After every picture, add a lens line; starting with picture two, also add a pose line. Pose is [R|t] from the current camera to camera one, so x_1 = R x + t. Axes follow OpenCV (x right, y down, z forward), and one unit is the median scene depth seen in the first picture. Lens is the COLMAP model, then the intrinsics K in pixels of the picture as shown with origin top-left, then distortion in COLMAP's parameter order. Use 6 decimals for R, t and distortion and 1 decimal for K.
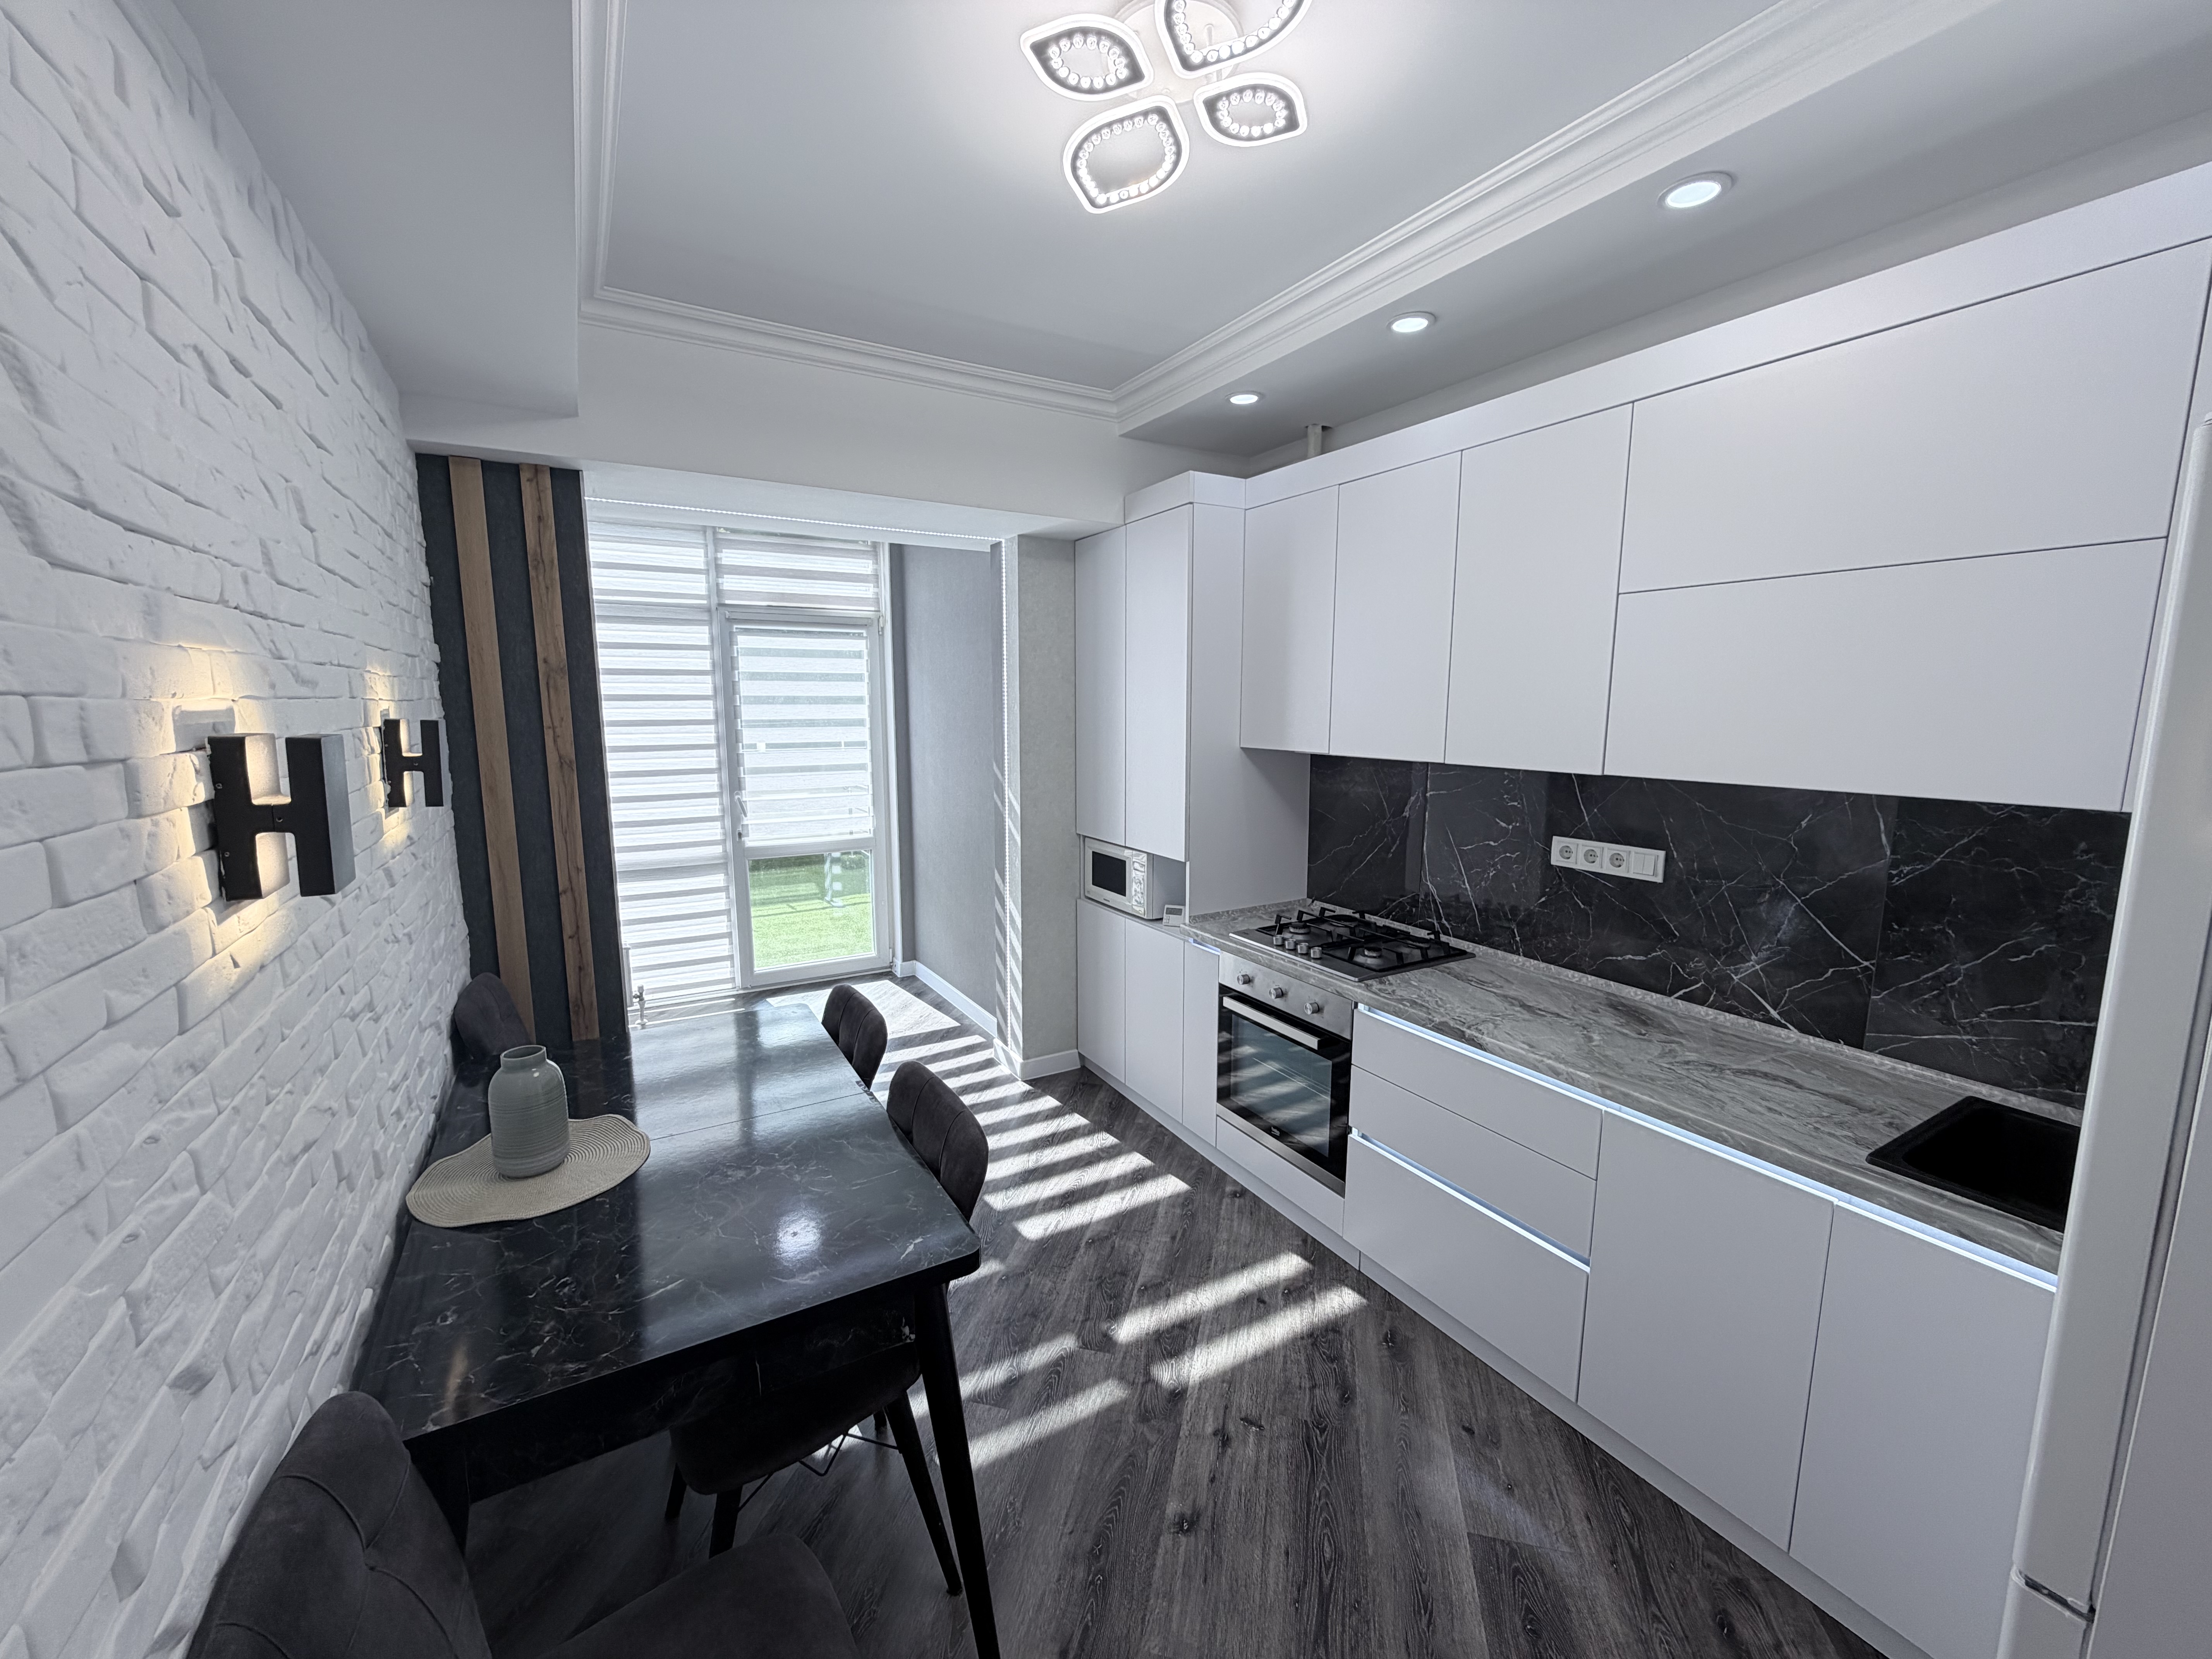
lens RADIAL K [[881.2, 0, 1094.9], [0, 881.2, 826.9], [0, 0, 1]] dist [0.000150, -0.000374]
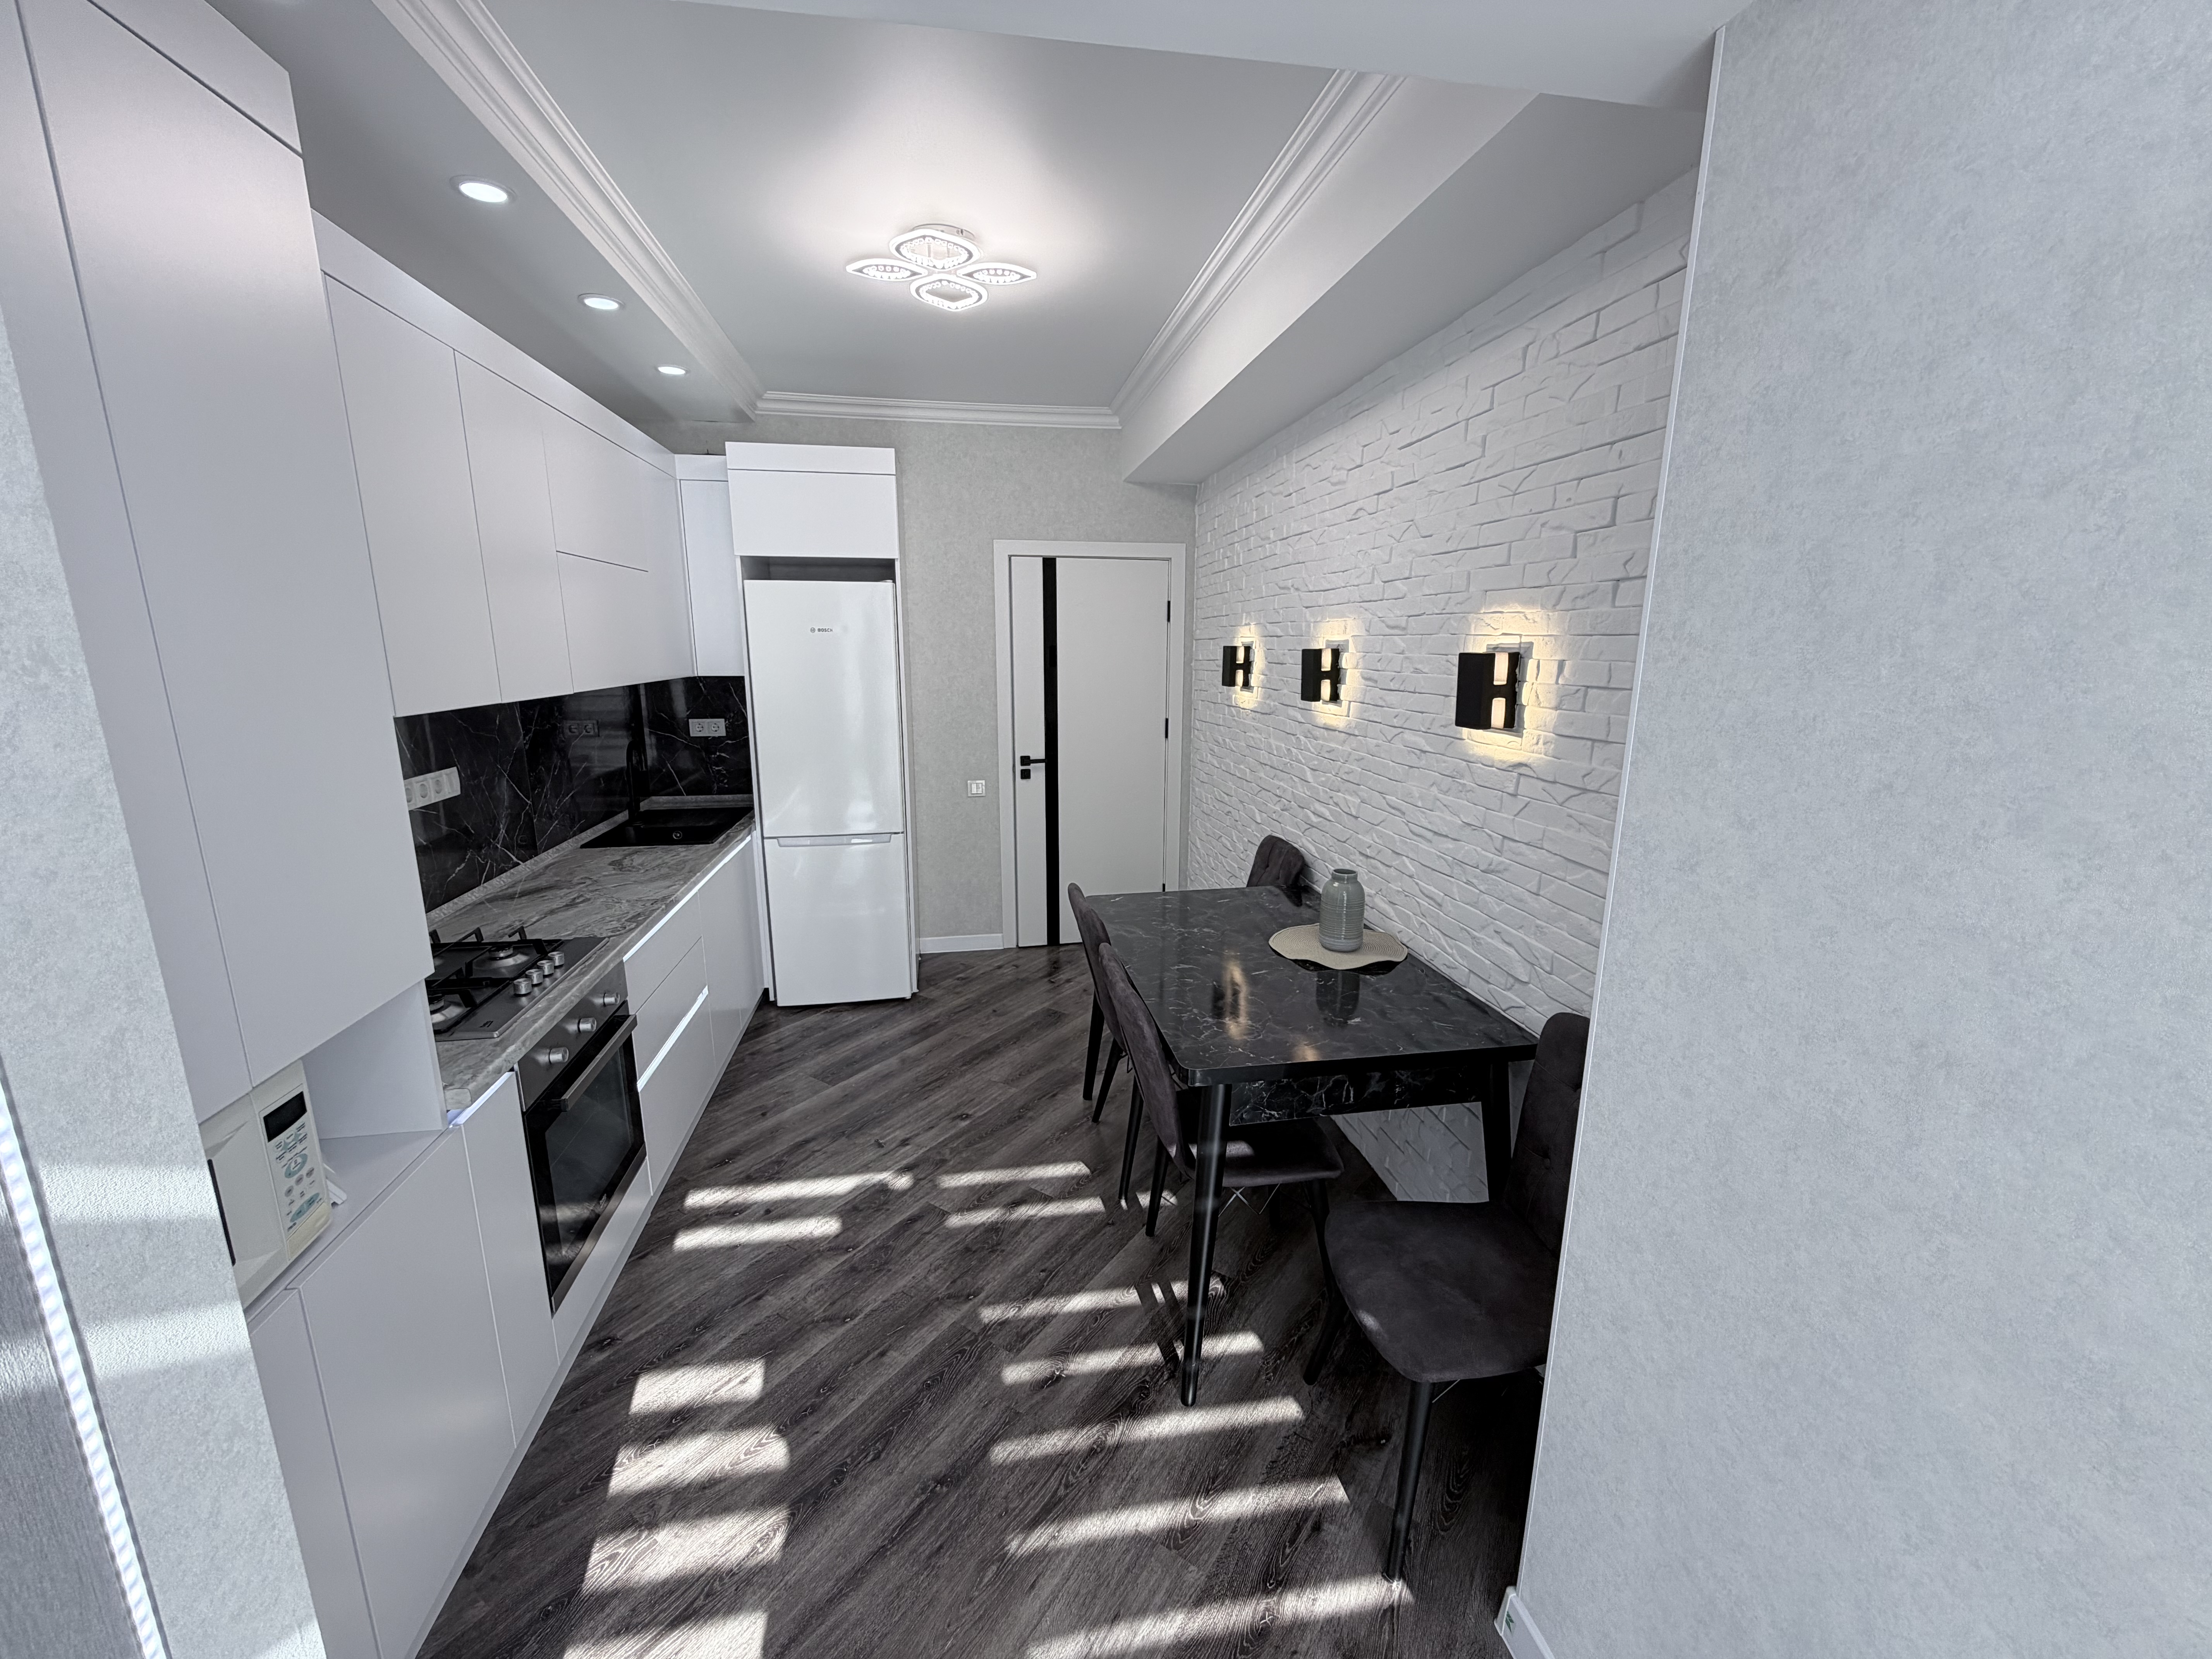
lens RADIAL K [[881.2, 0, 1103.4], [0, 881.2, 824.6], [0, 0, 1]] dist [0.000150, -0.000374]
pose [[-0.937904, -0.074113, 0.338884, -0.547184], [0.047813, 0.939968, 0.337896, -0.251203], [-0.343583, 0.333117, -0.878057, 1.749874]]
